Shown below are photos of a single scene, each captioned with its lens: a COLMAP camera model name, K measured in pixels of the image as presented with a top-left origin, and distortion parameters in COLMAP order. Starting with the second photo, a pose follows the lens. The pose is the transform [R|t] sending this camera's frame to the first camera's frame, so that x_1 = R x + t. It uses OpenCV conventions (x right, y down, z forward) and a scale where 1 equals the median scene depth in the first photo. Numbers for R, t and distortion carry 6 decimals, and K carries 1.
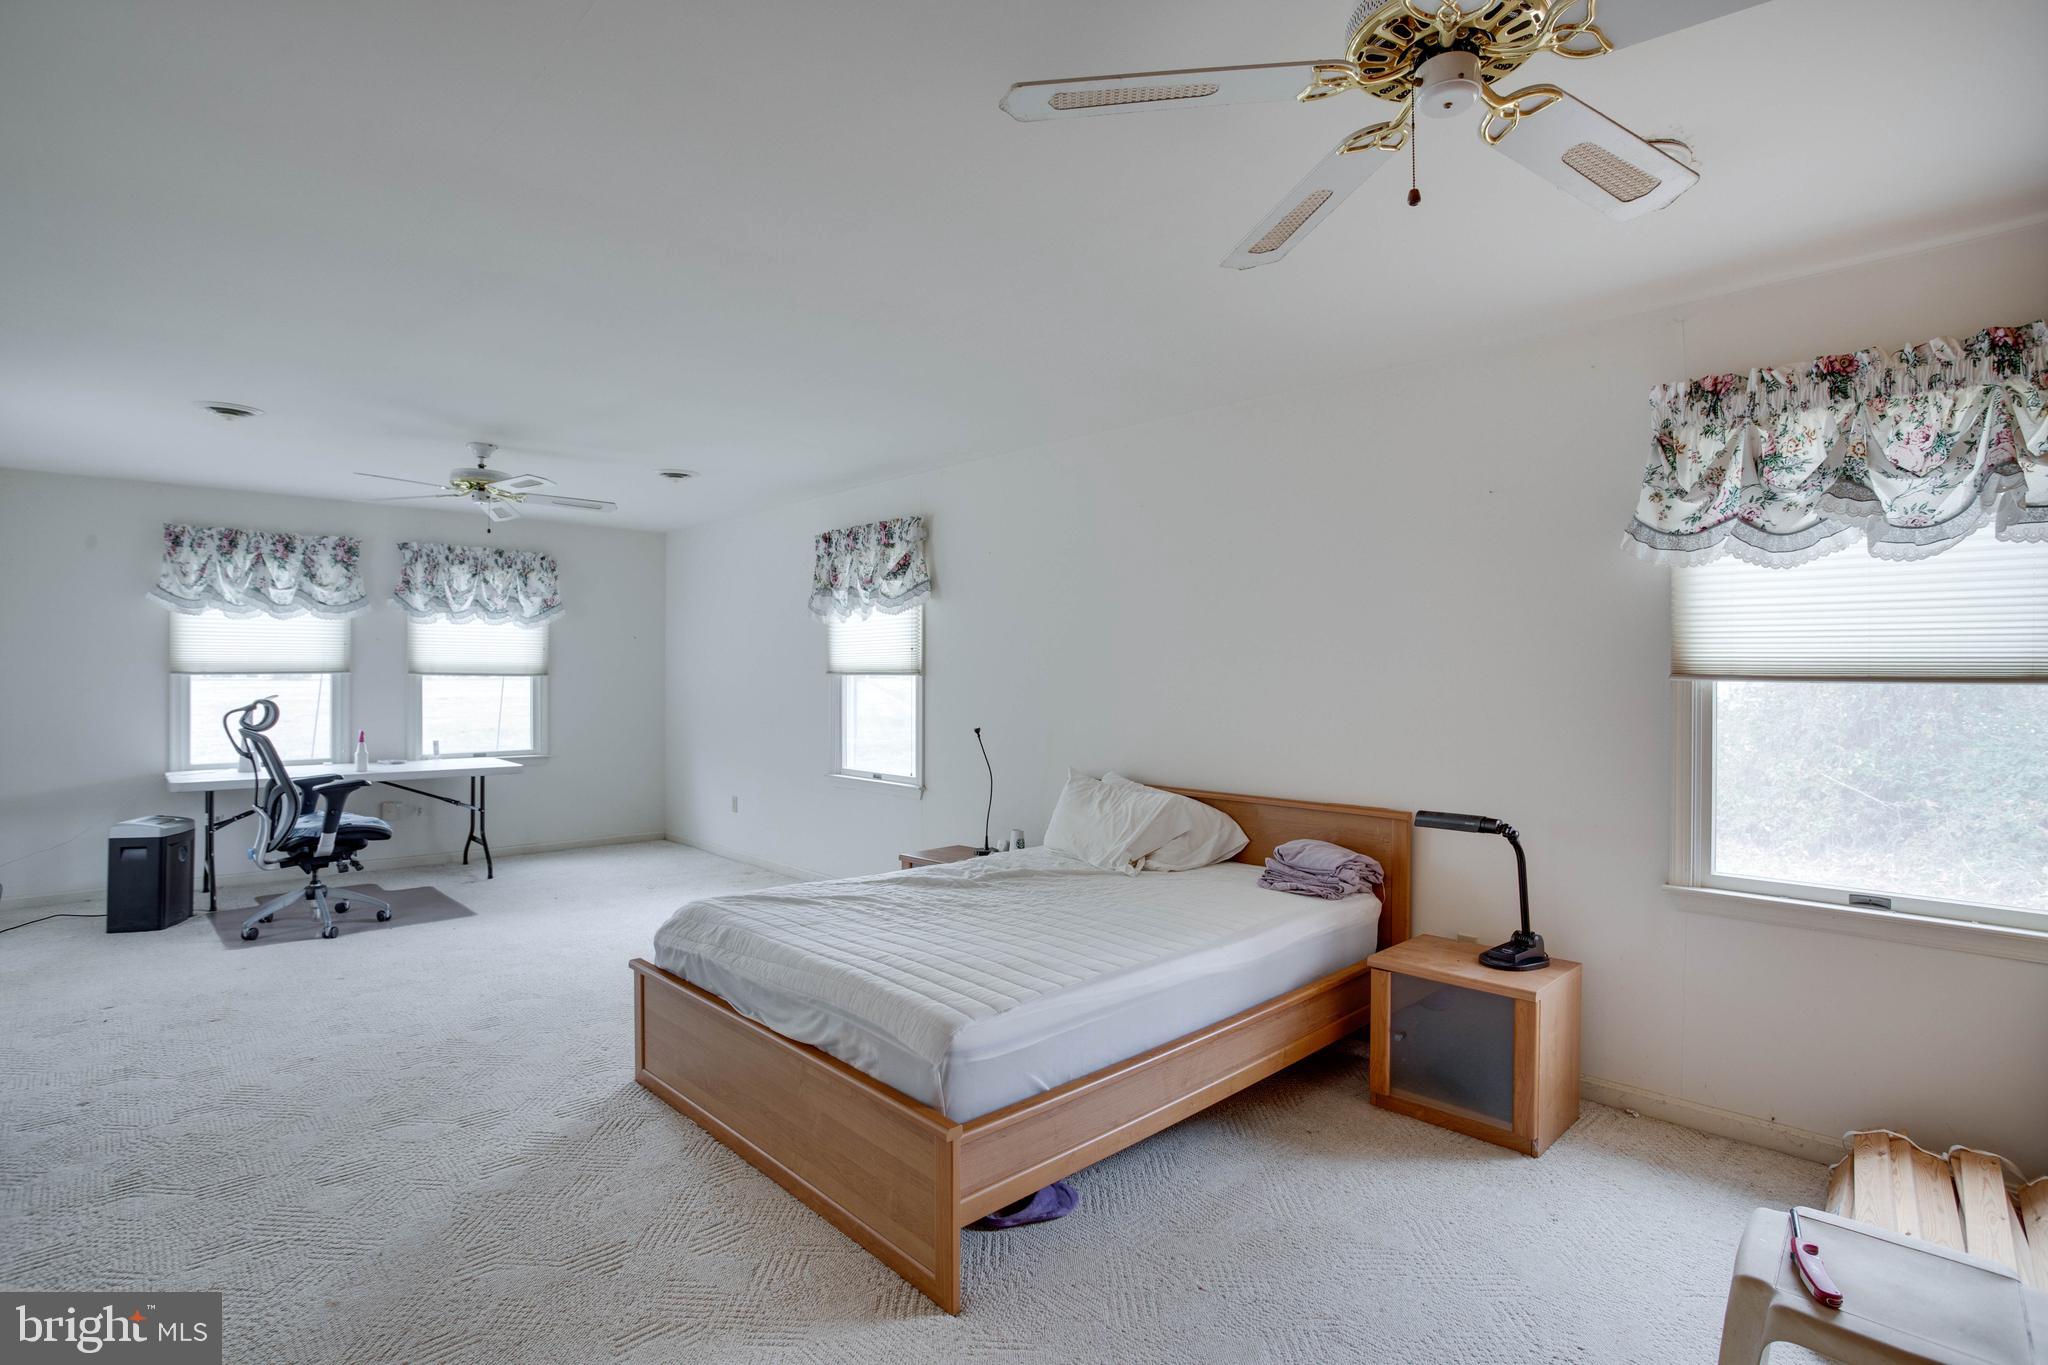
lens RADIAL K [[1015.1, 0, 1020.5], [0, 1015.1, 675.2], [0, 0, 1]] dist [-0.072511, 0.032410]
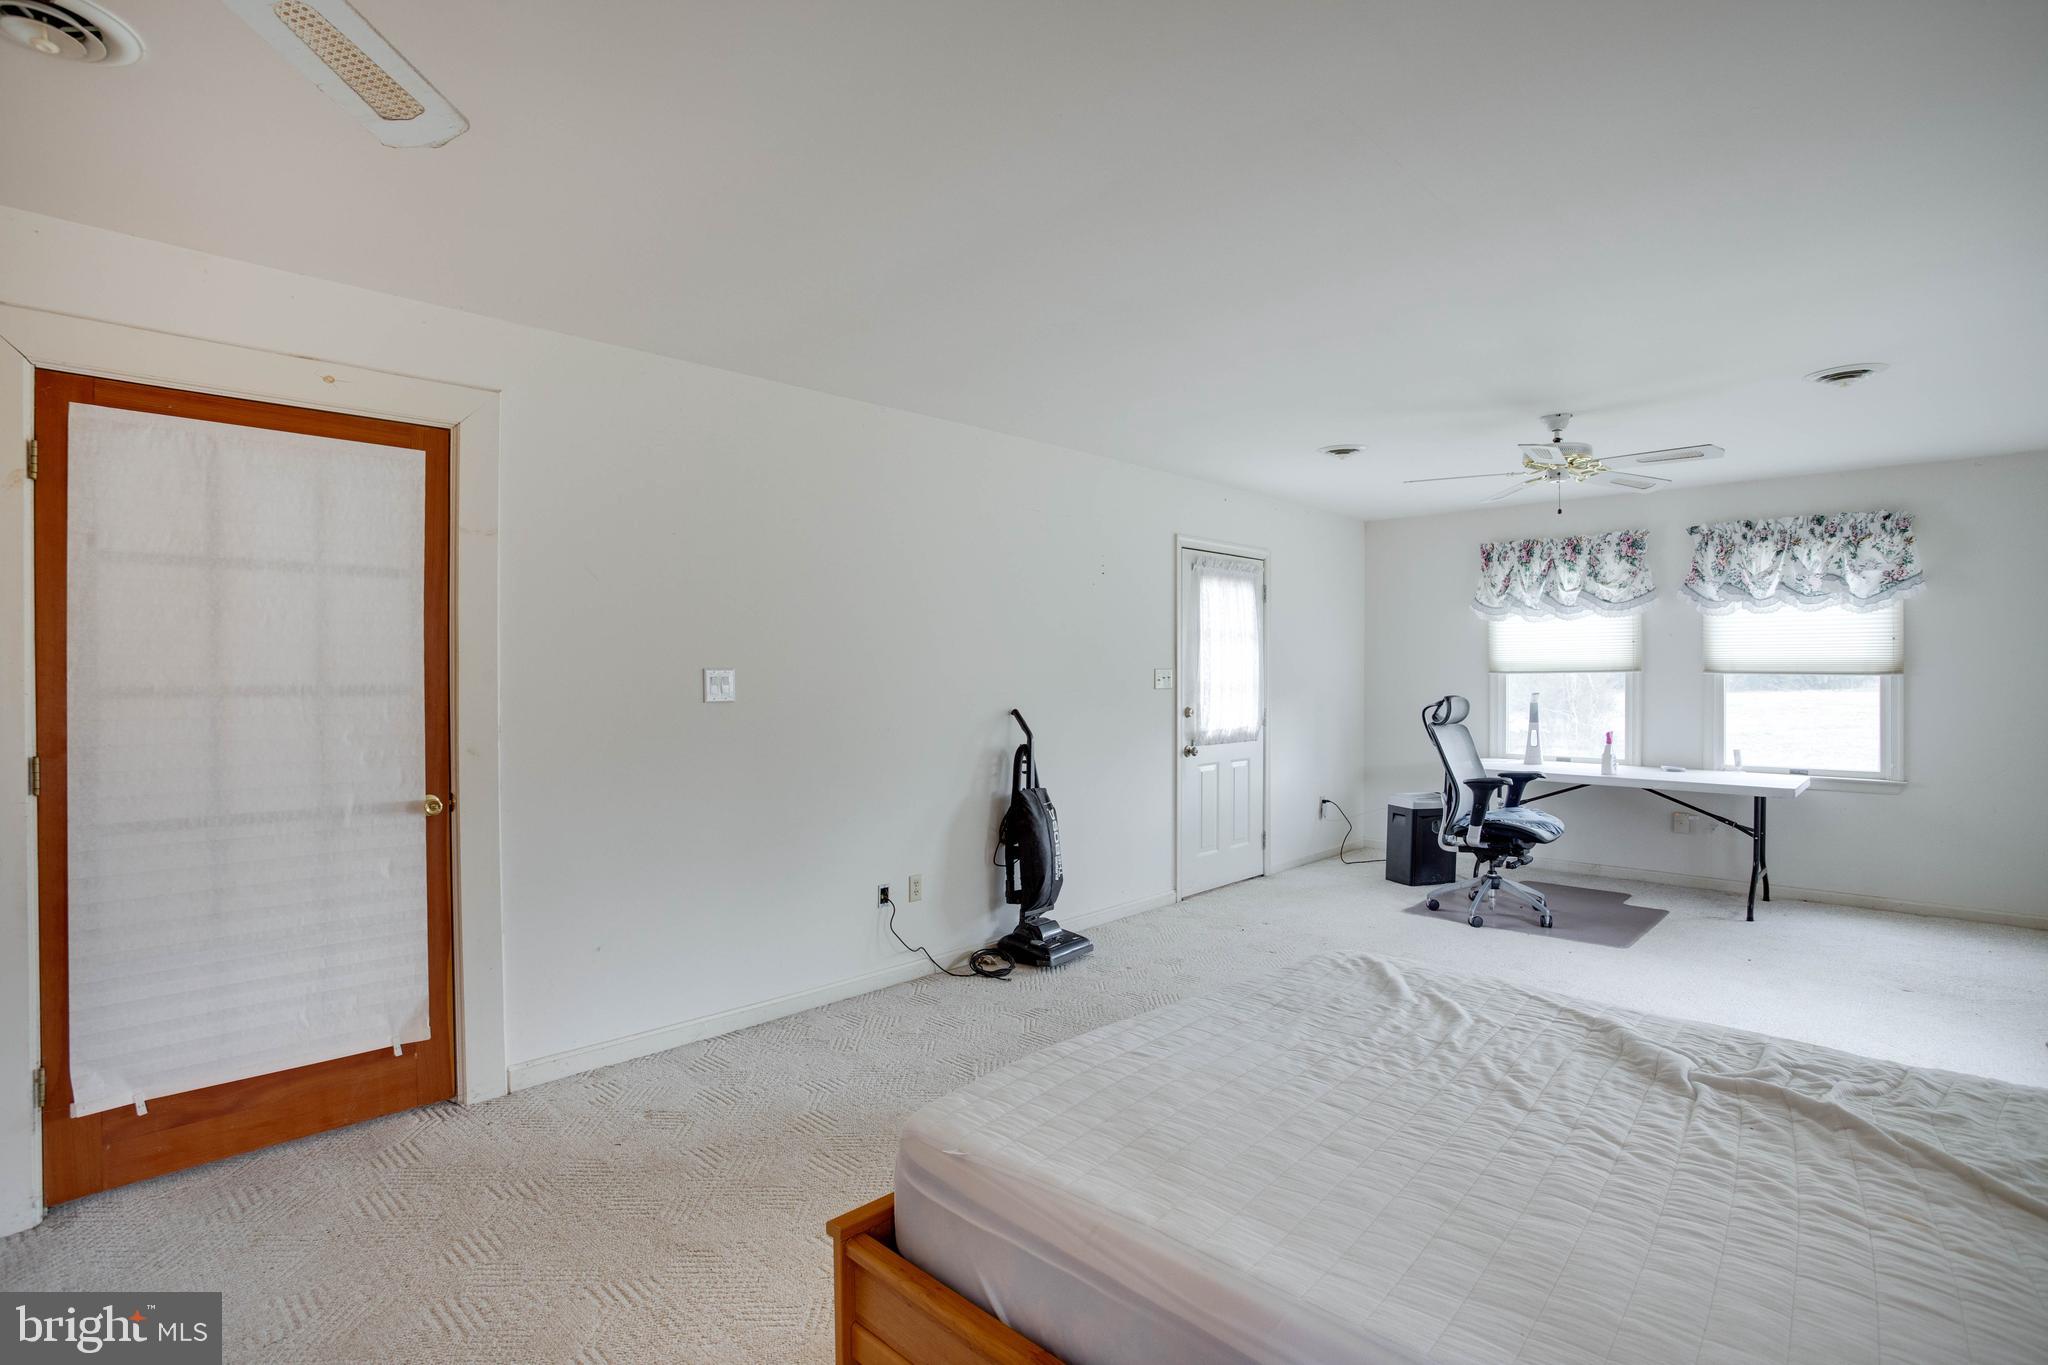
lens RADIAL K [[1015.1, 0, 1020.5], [0, 1015.1, 675.2], [0, 0, 1]] dist [-0.072511, 0.032410]
pose [[0.042903, -0.002911, -0.999075, 0.252312], [0.000853, 0.999995, -0.002877, 0.003130], [0.999079, -0.000729, 0.042906, 0.360702]]
